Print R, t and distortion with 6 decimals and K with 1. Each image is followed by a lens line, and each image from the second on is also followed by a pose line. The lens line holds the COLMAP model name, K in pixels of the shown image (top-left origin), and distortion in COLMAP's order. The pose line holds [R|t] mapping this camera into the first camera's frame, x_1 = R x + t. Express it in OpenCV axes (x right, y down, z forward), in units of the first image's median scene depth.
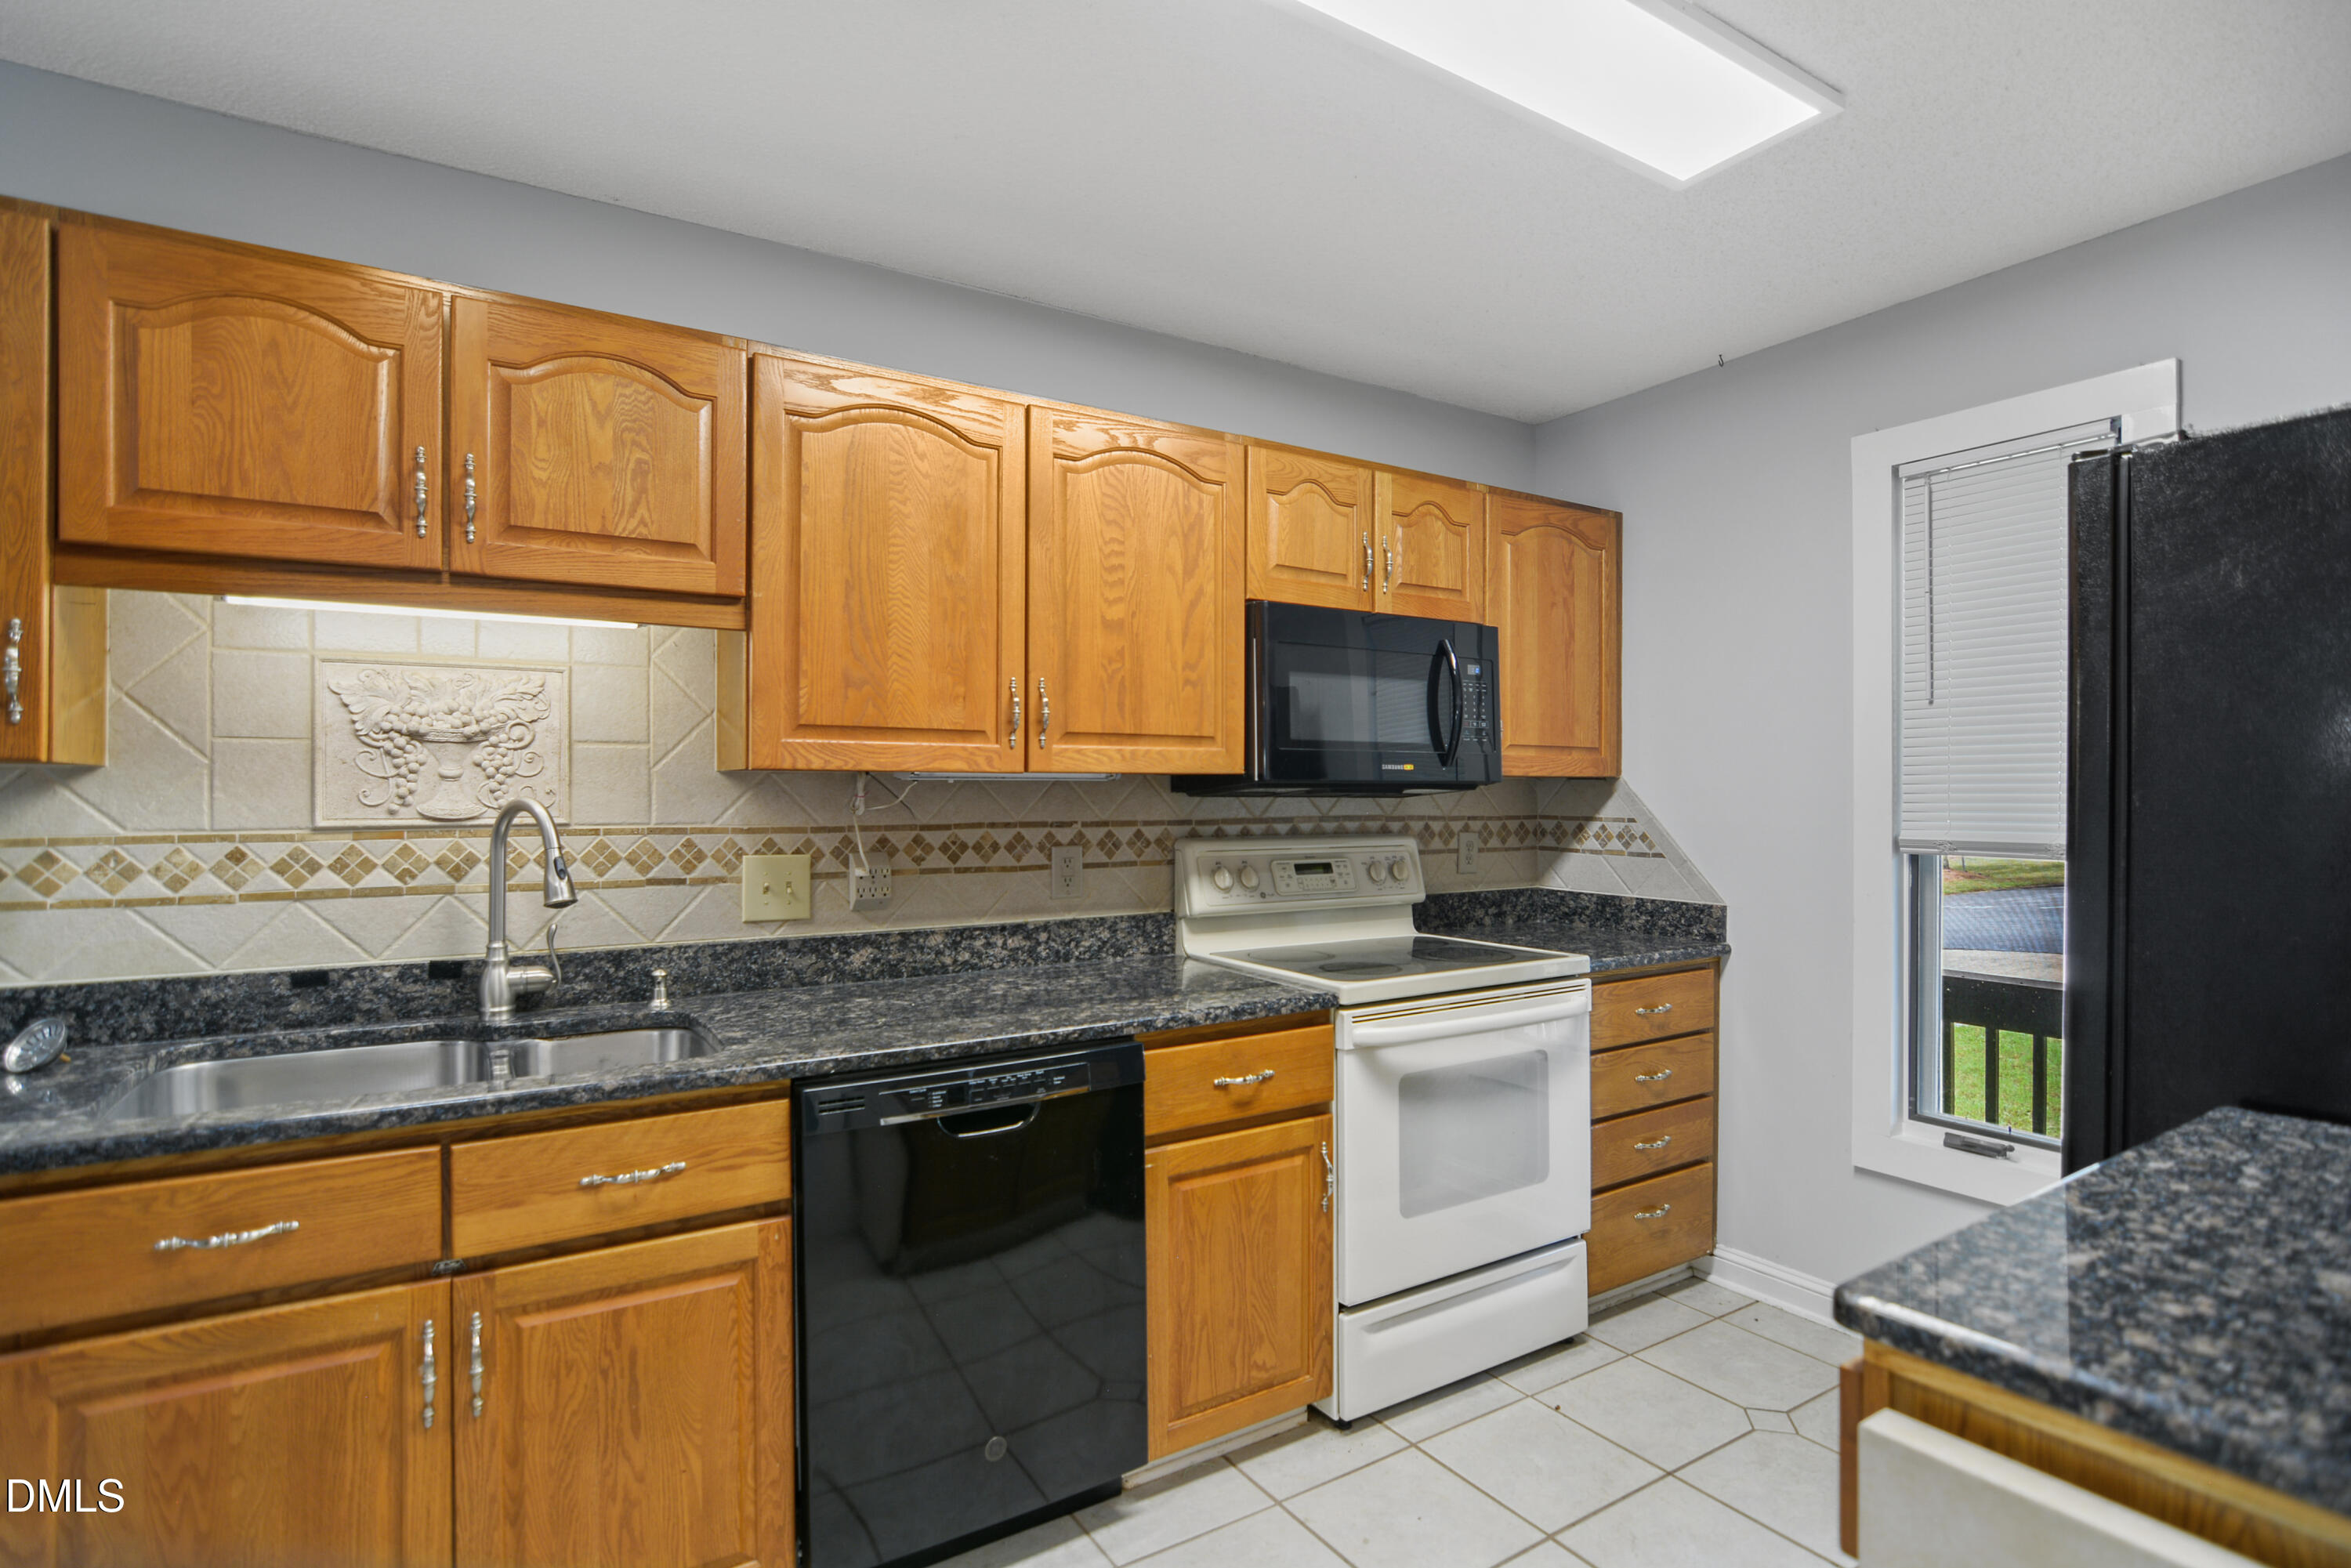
lens RADIAL K [[1160.4, 0, 1187.6], [0, 1160.4, 791.6], [0, 0, 1]] dist [-0.019916, 0.001988]
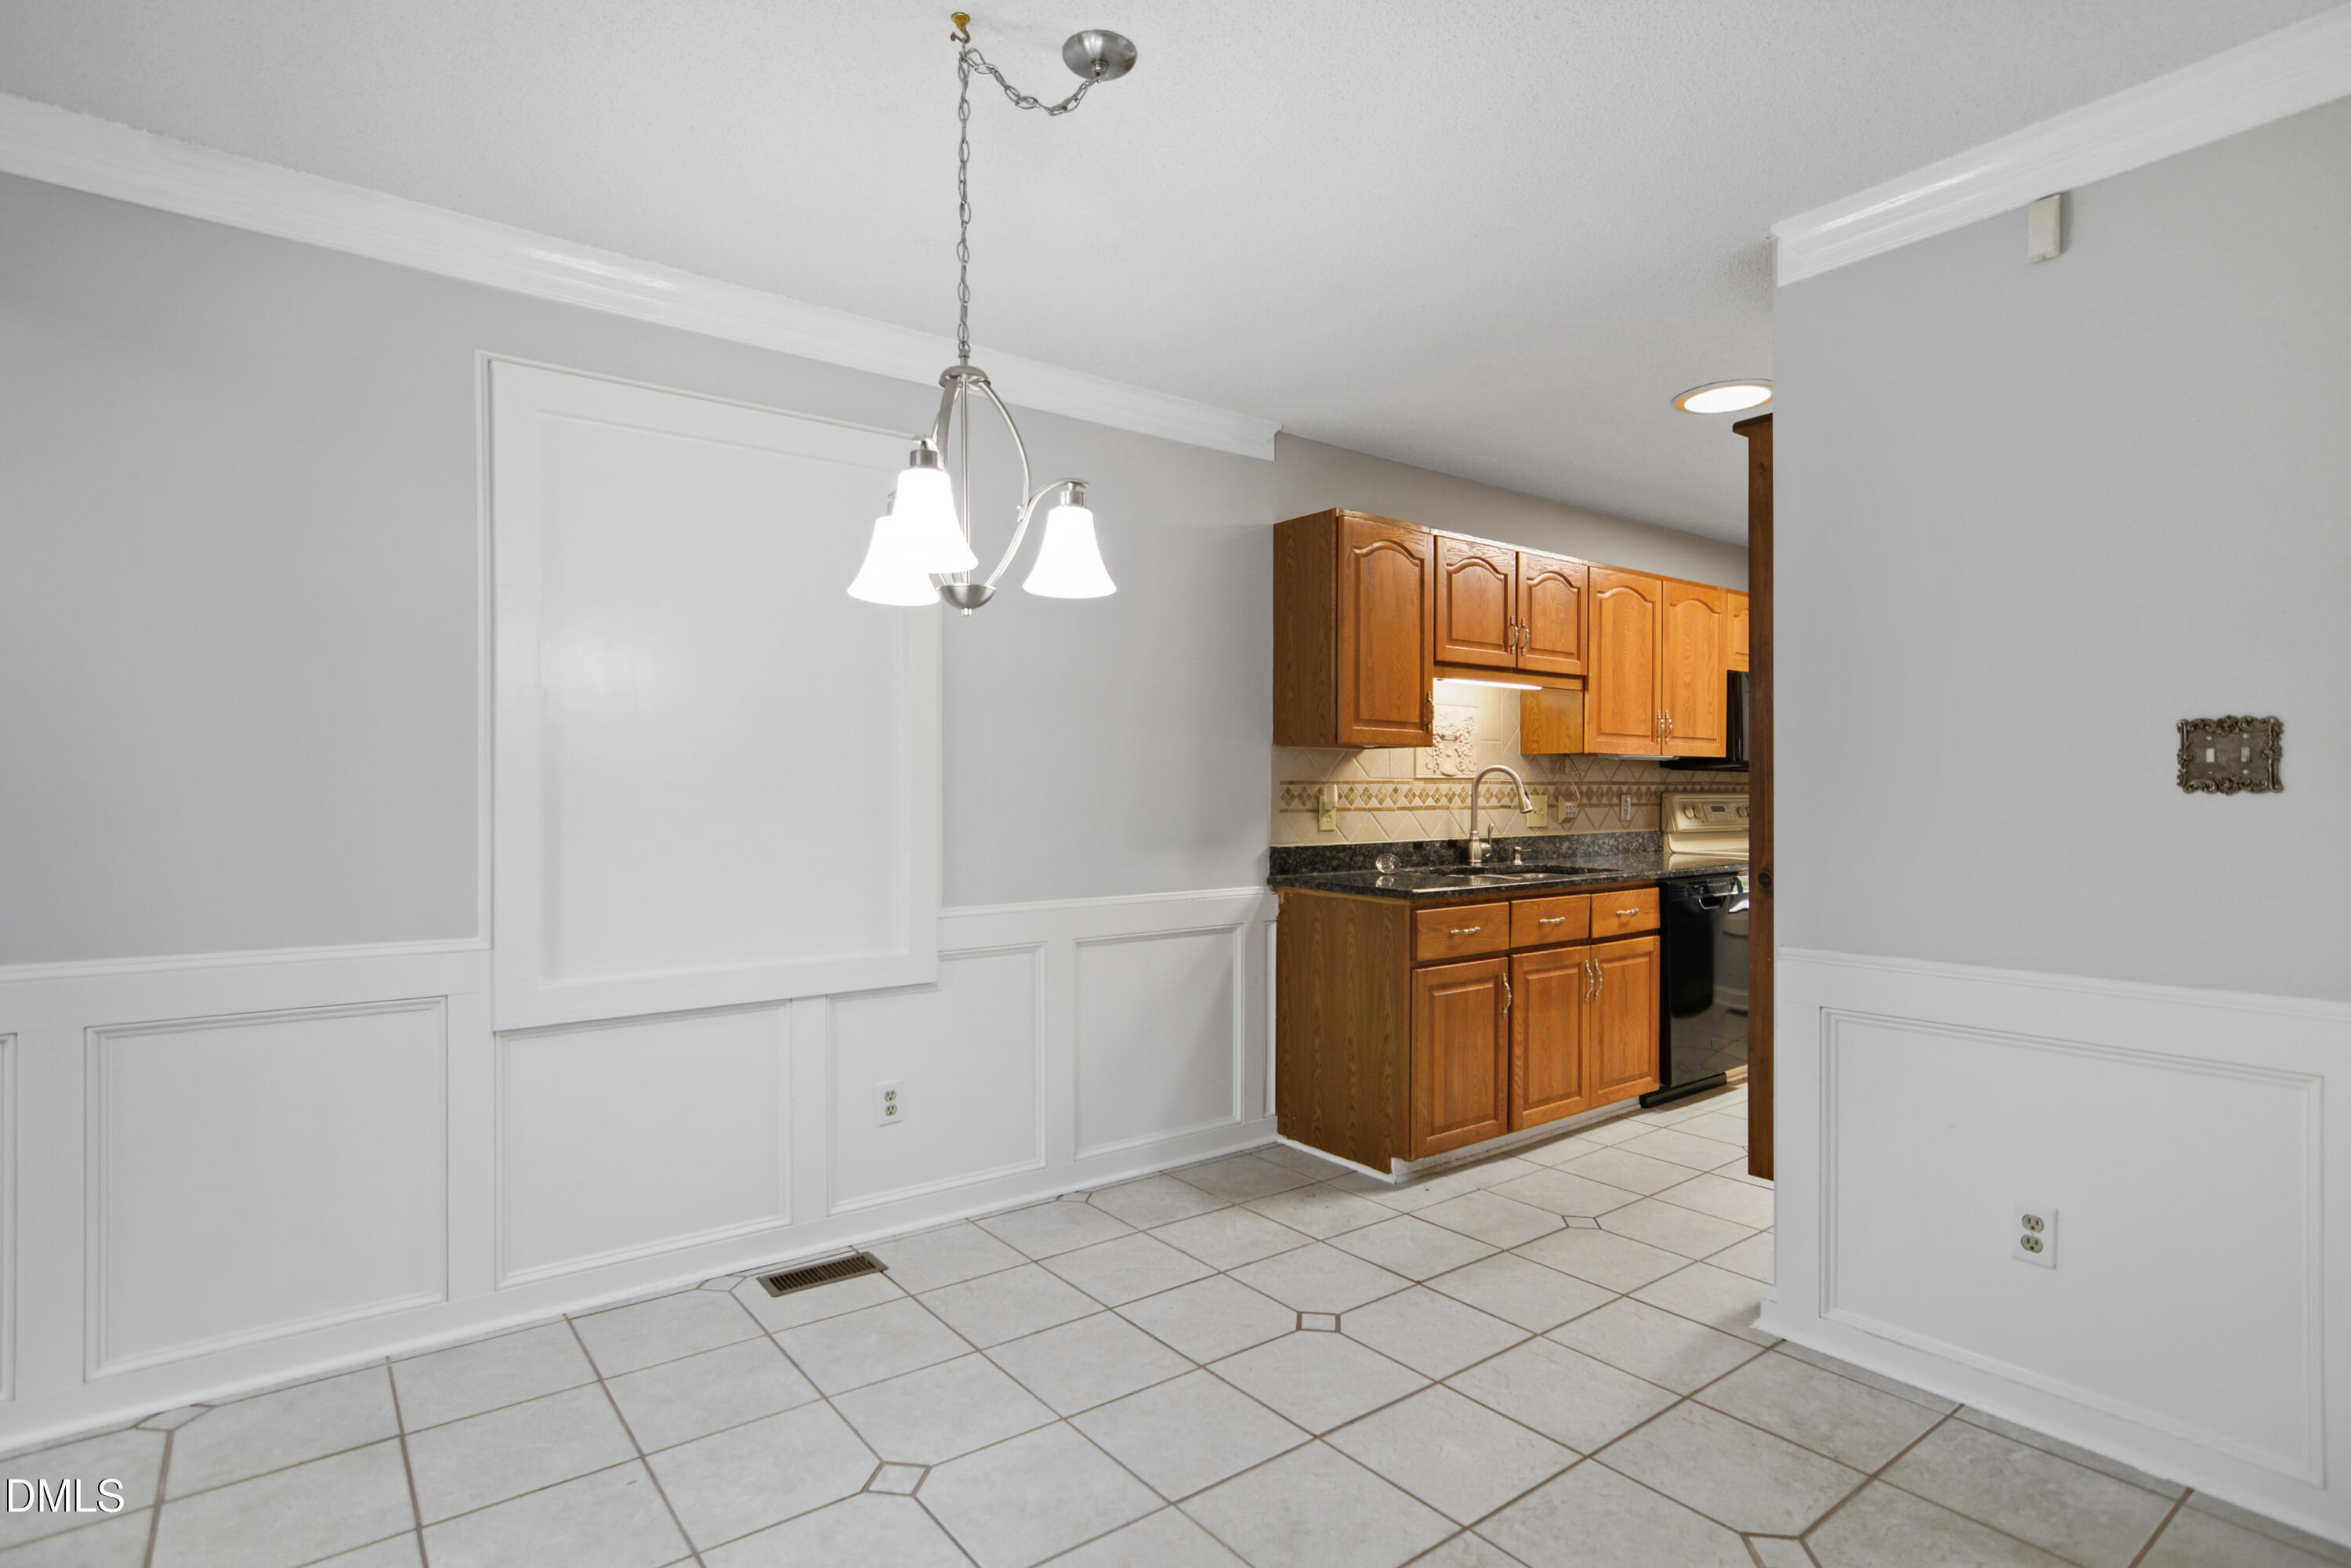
lens RADIAL K [[1160.4, 0, 1160.1], [0, 1160.4, 778.9], [0, 0, 1]] dist [-0.019916, 0.001988]
pose [[0.996462, -0.002250, 0.084011, -1.369887], [0.003671, 0.999853, -0.016762, 0.065082], [-0.083961, 0.017011, 0.996324, -1.150879]]
